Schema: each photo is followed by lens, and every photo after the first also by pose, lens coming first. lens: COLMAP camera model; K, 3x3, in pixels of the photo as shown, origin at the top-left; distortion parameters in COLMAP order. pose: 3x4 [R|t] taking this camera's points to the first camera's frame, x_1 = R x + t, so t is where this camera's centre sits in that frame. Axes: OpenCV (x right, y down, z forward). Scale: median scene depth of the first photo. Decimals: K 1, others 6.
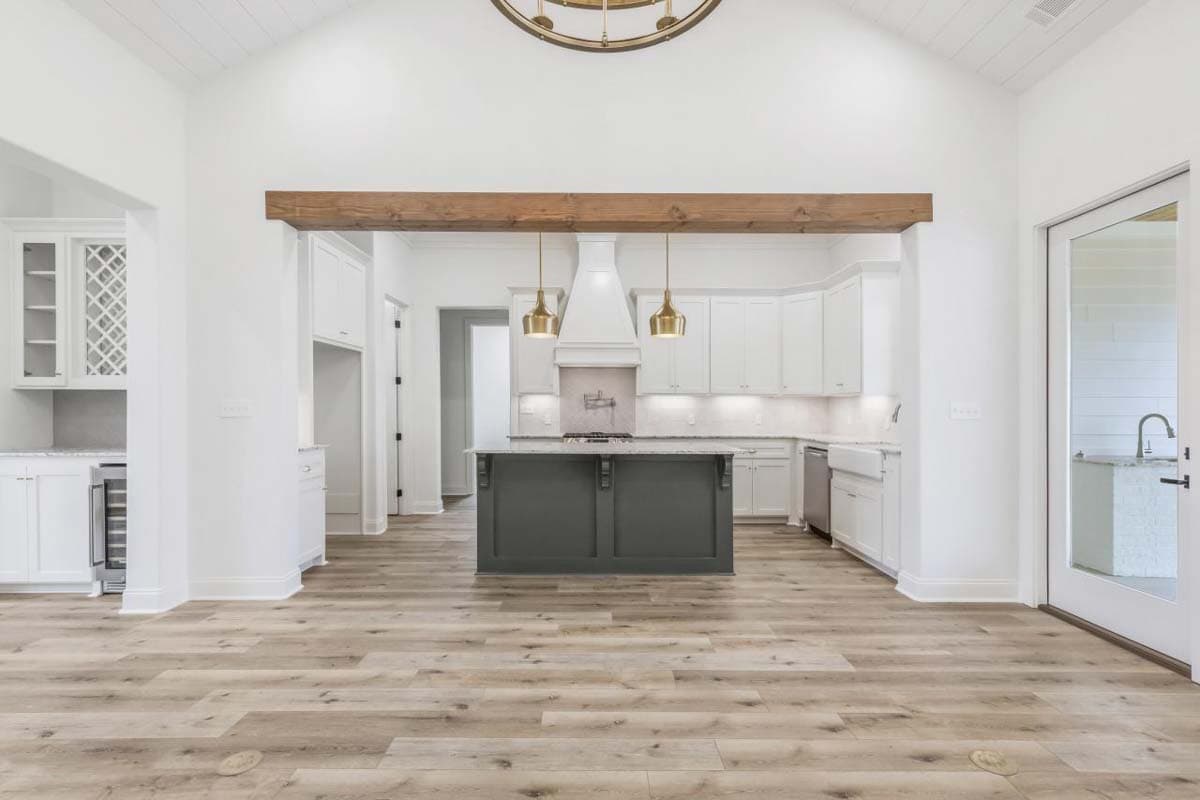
lens RADIAL K [[542.1, 0, 601.3], [0, 542.1, 416.1], [0, 0, 1]] dist [-0.001027, 0.002452]
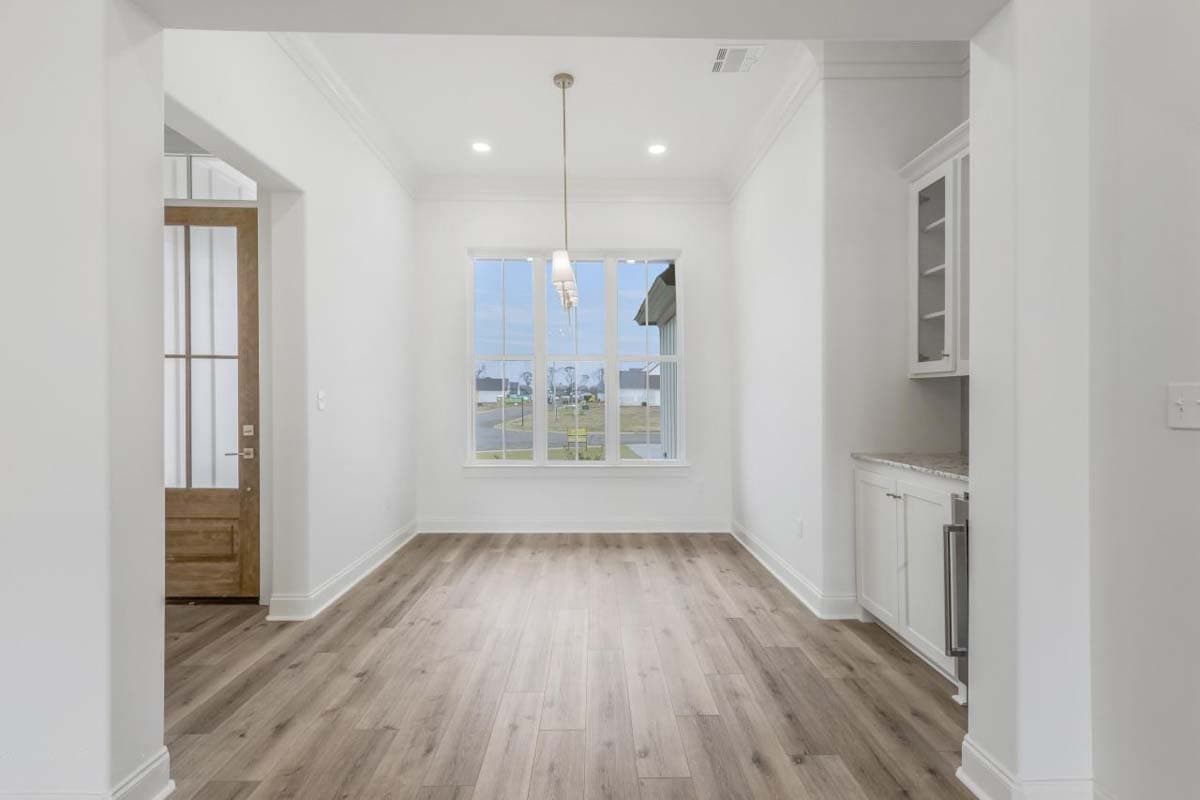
lens RADIAL K [[527.1, 0, 603.5], [0, 527.1, 402.1], [0, 0, 1]] dist [-0.001952, 0.001489]
pose [[0.011465, 0.001886, -0.999932, -0.306978], [-0.018019, 0.999836, 0.001680, -0.007729], [0.999772, 0.017999, 0.011497, 0.535369]]
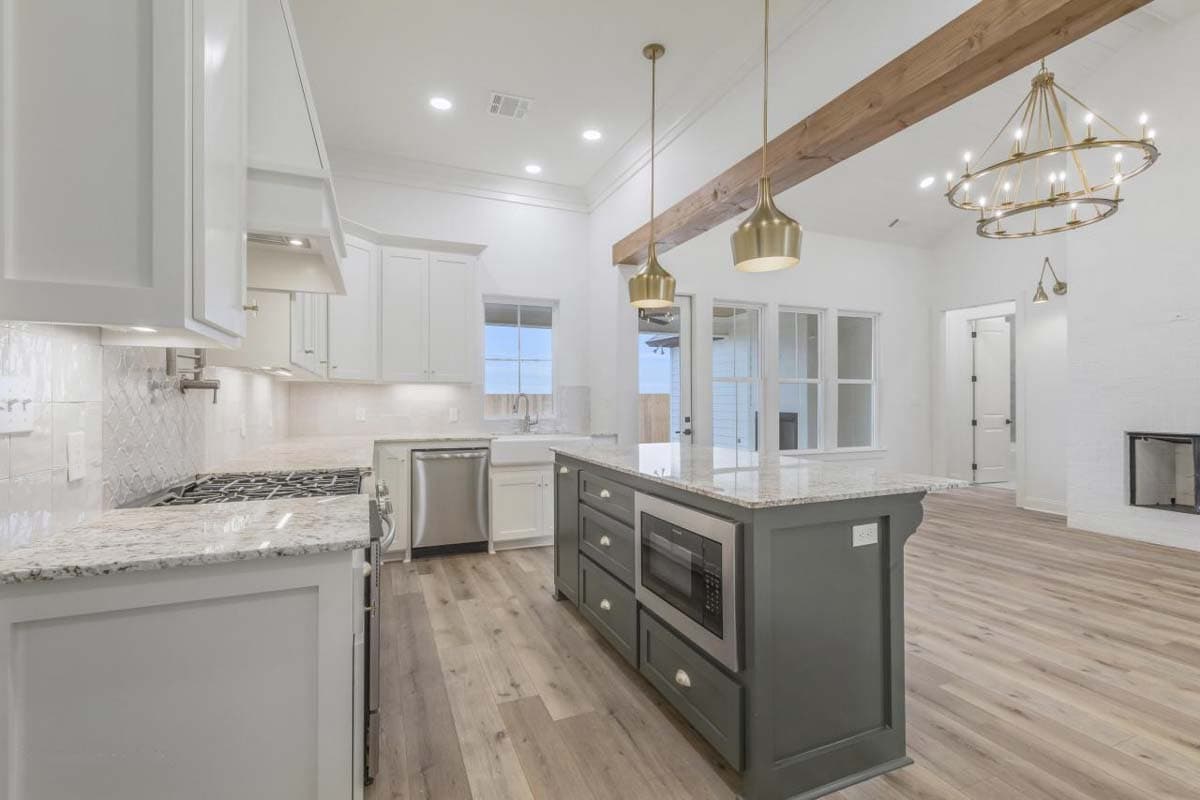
lens RADIAL K [[527.1, 0, 592.1], [0, 527.1, 392.6], [0, 0, 1]] dist [-0.001952, 0.001489]
pose [[-0.360682, 0.012562, 0.932604, -0.585948], [0.014391, 0.999865, -0.007902, -0.021821], [-0.932578, 0.010571, -0.360814, 1.486762]]
